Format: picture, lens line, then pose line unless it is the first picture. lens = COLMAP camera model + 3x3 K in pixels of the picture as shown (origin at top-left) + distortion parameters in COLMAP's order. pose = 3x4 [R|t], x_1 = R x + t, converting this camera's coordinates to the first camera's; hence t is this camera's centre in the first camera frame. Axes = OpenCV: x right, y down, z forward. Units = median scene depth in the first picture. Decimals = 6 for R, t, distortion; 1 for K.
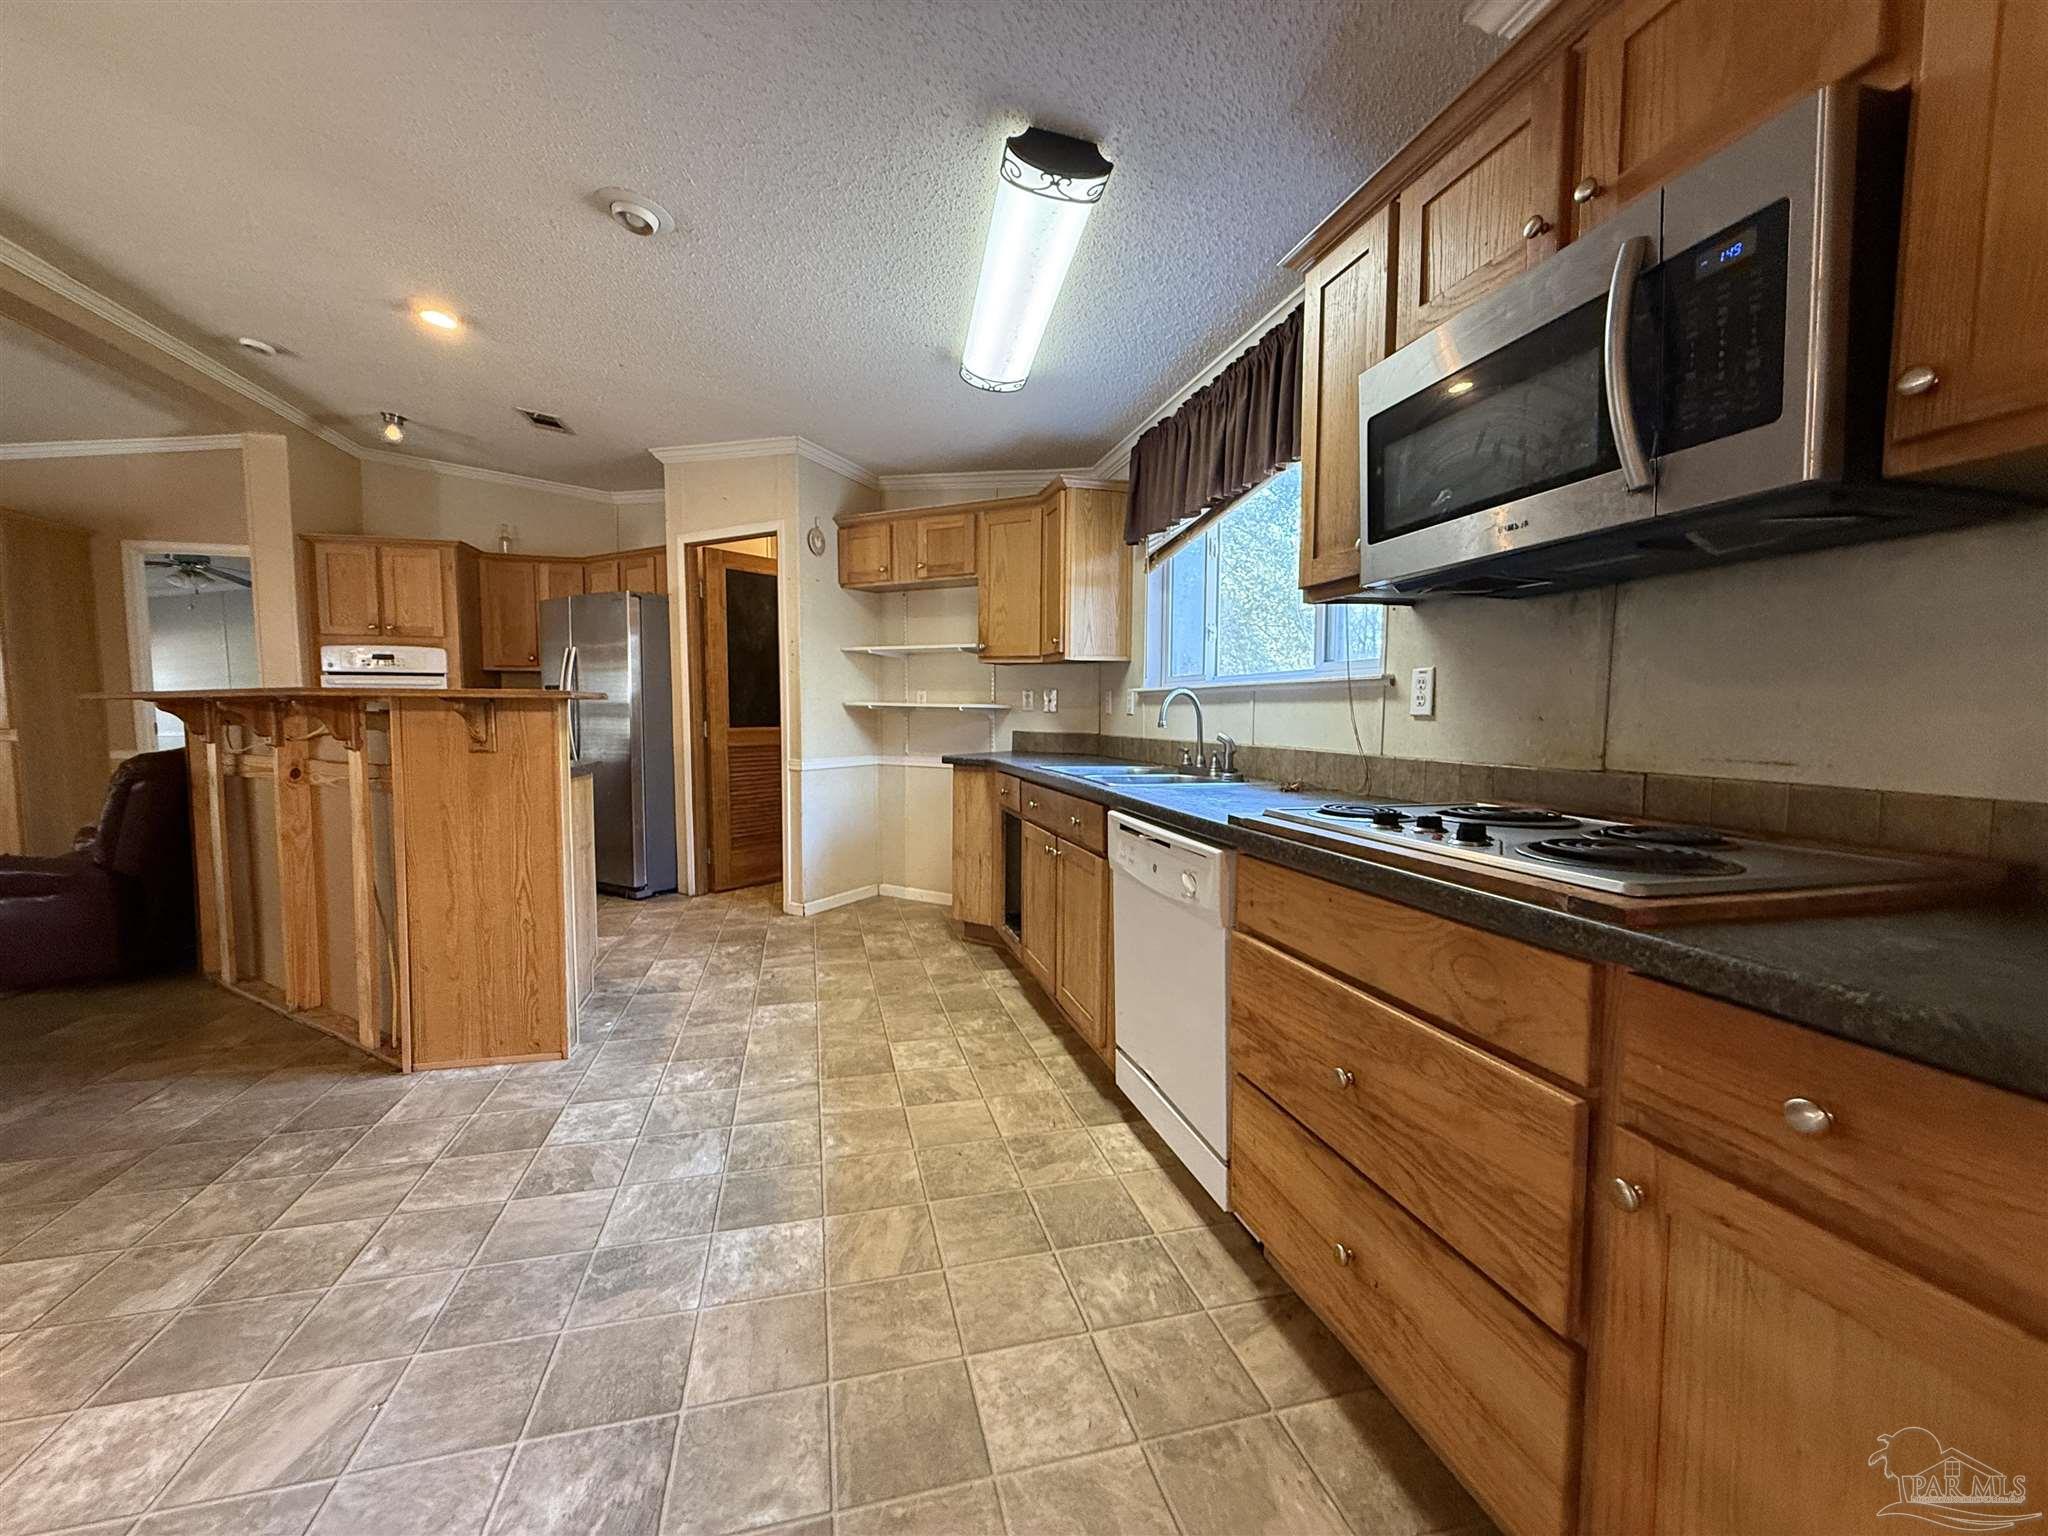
lens RADIAL K [[817.1, 0, 1015.7], [0, 817.1, 770.0], [0, 0, 1]] dist [0.000986, 0.000028]
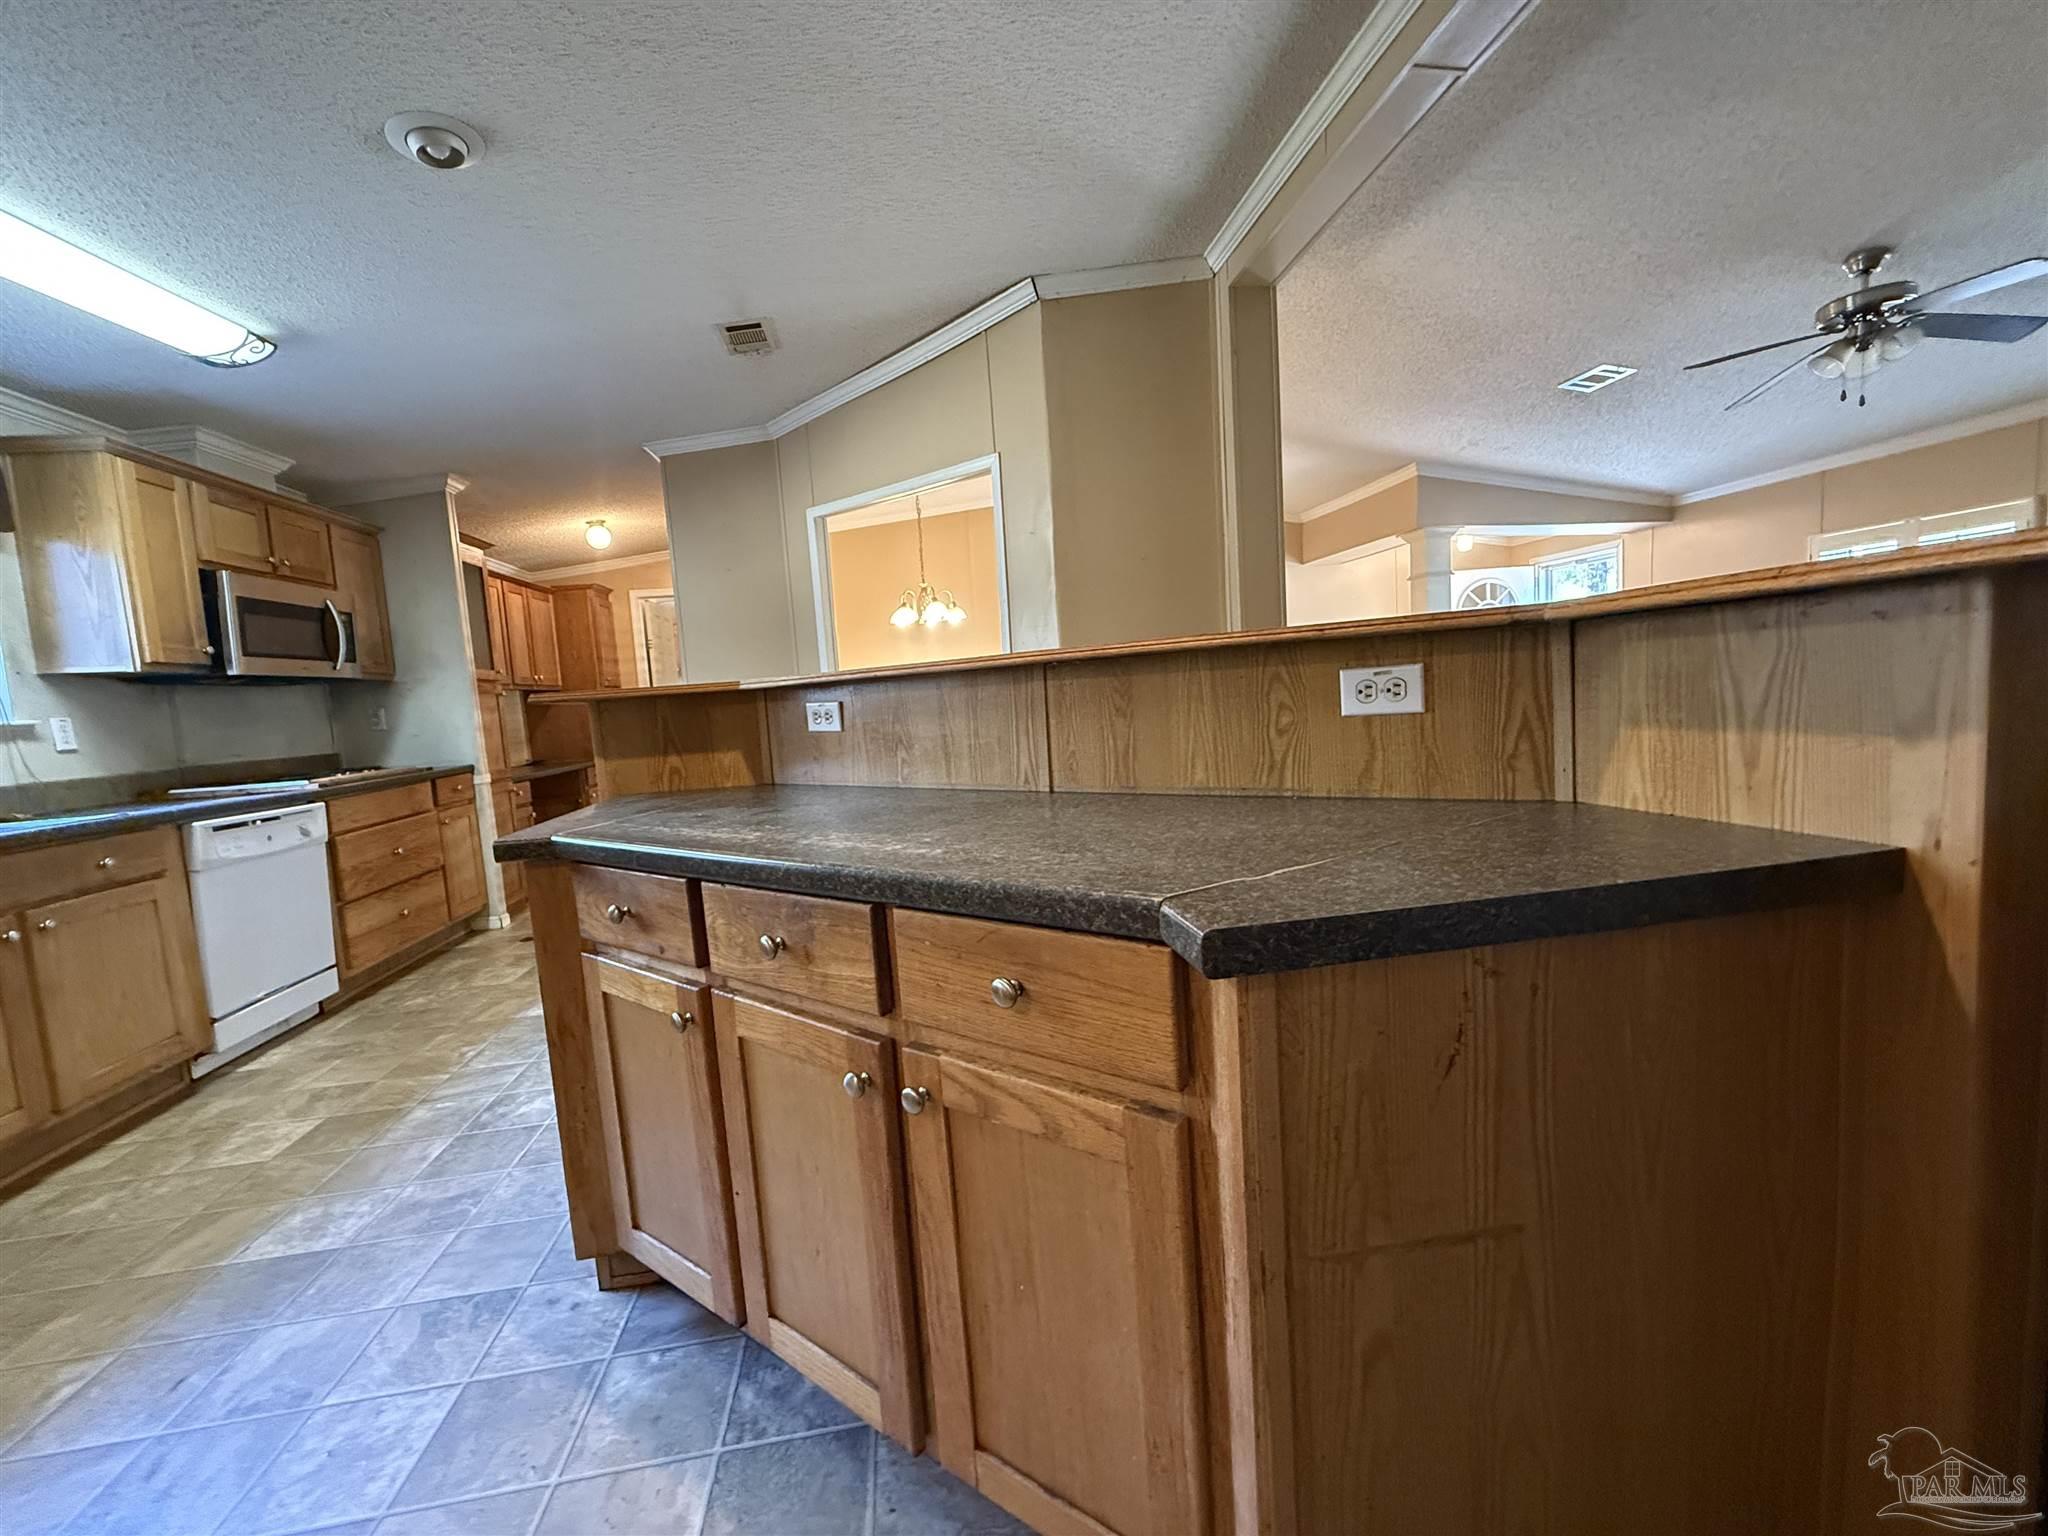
lens RADIAL K [[817.1, 0, 1024.0], [0, 817.1, 767.0], [0, 0, 1]] dist [0.000986, 0.000028]
pose [[-0.993502, 0.048488, 0.102973, -1.035510], [0.065240, 0.983943, 0.166130, -0.128478], [-0.093264, 0.171769, -0.980713, 1.739182]]
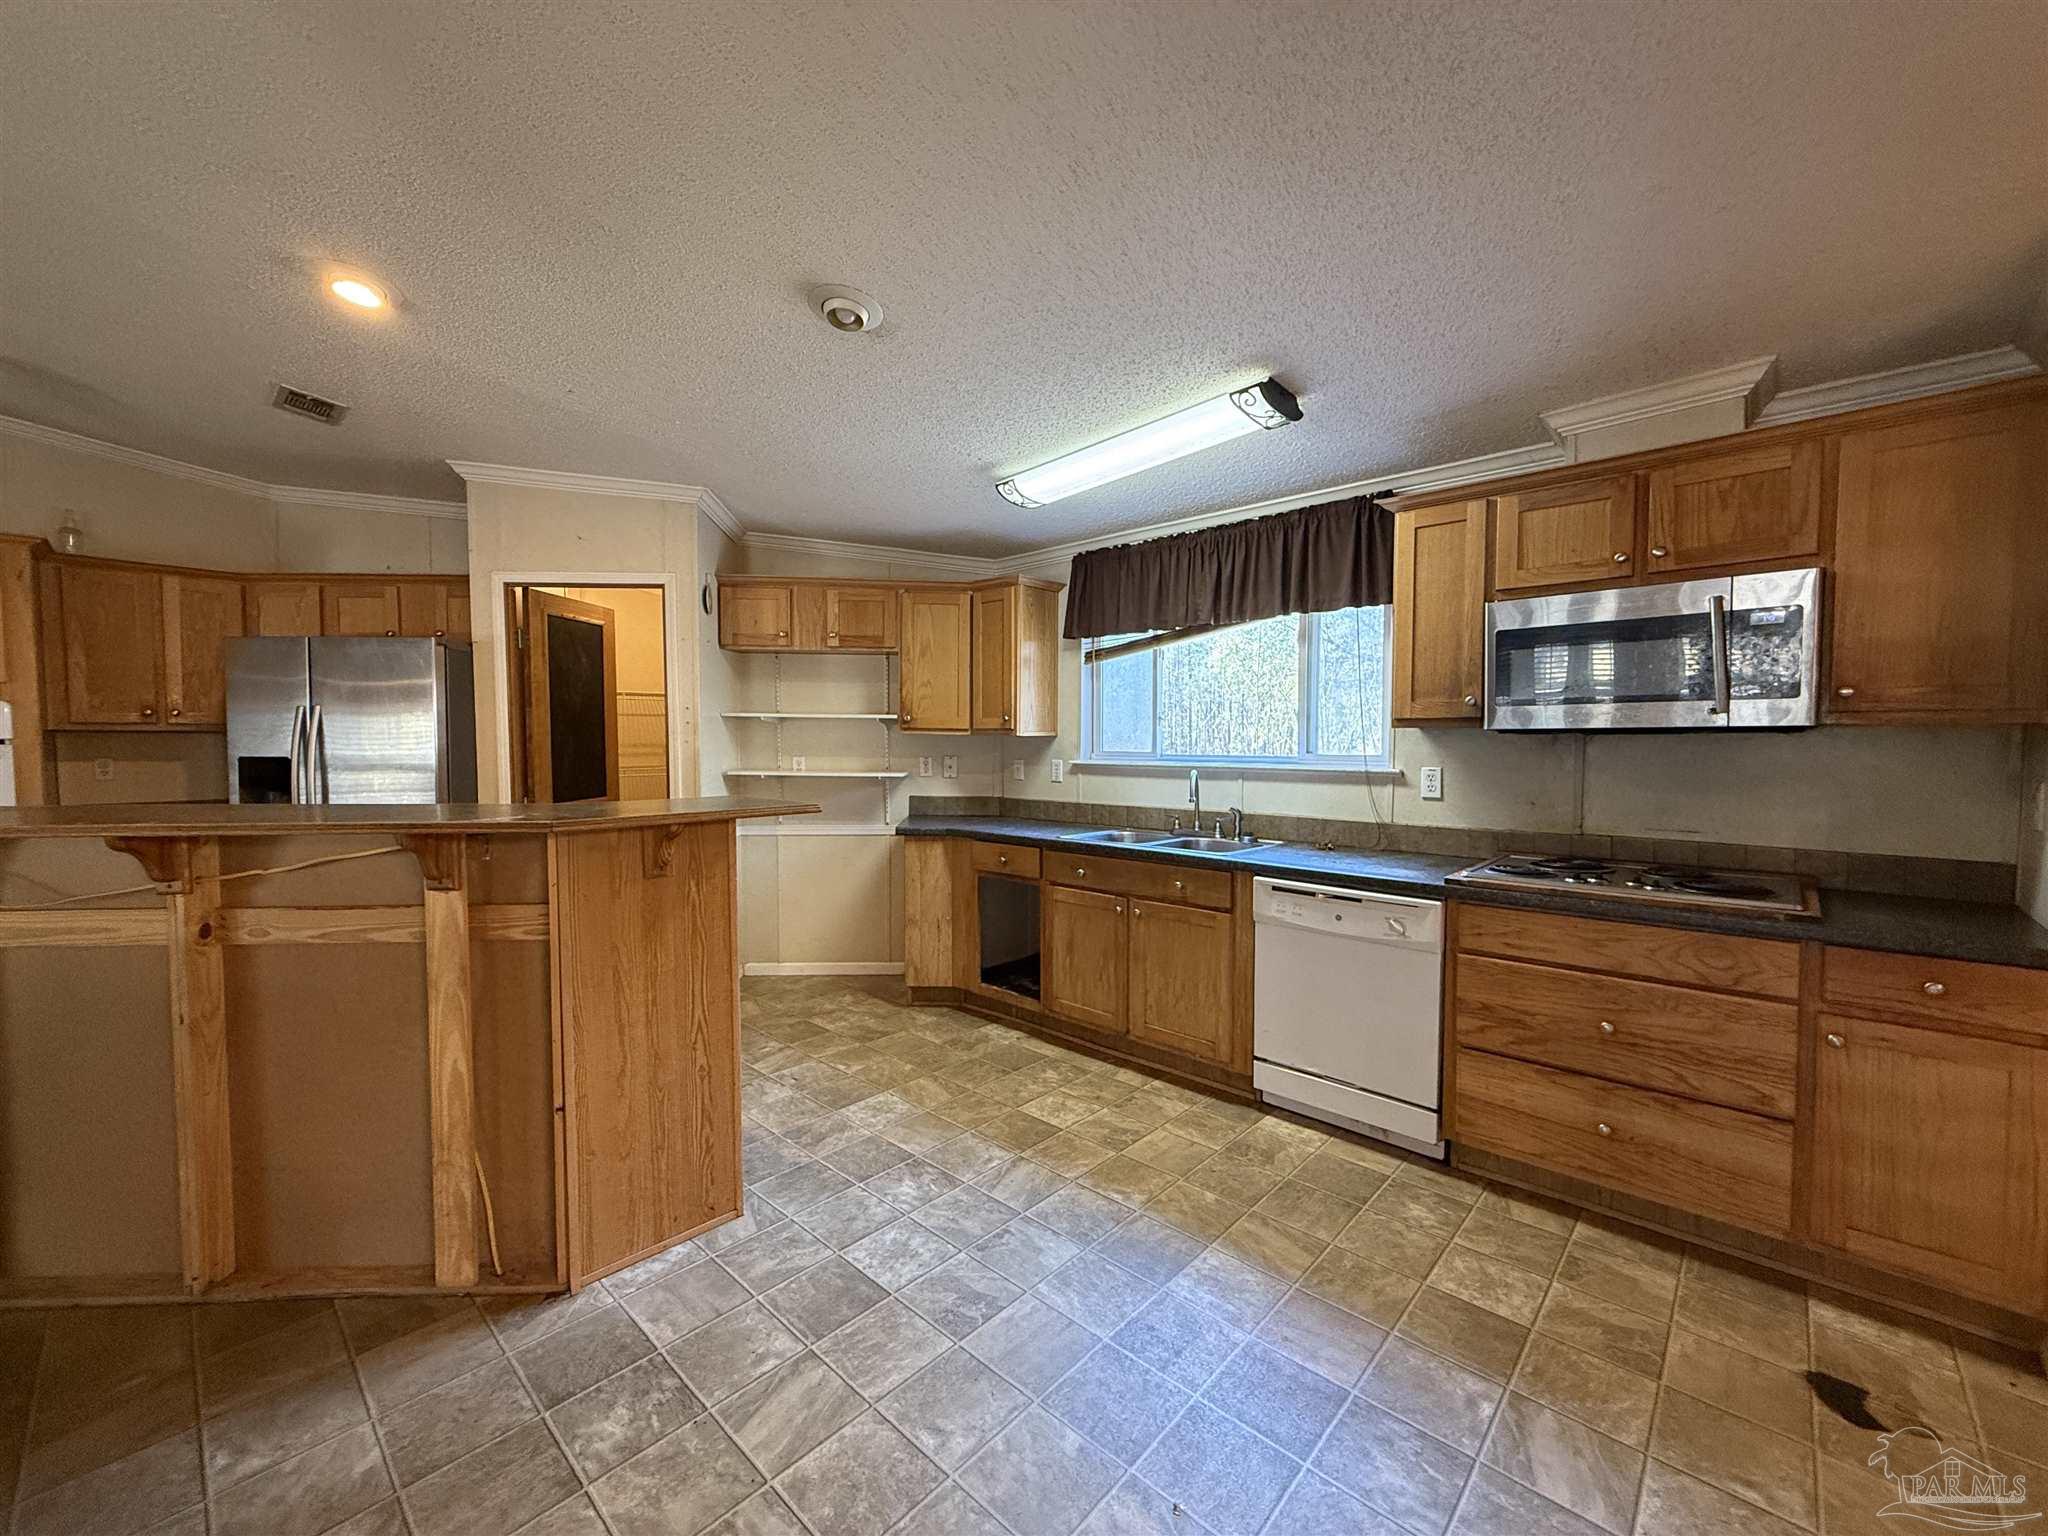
lens RADIAL K [[817.1, 0, 1017.2], [0, 817.1, 770.4], [0, 0, 1]] dist [0.000986, 0.000028]
pose [[0.843125, -0.028839, 0.536944, -0.761862], [0.044688, 0.998864, -0.016523, -0.097579], [-0.535857, 0.037926, 0.843456, 0.082066]]
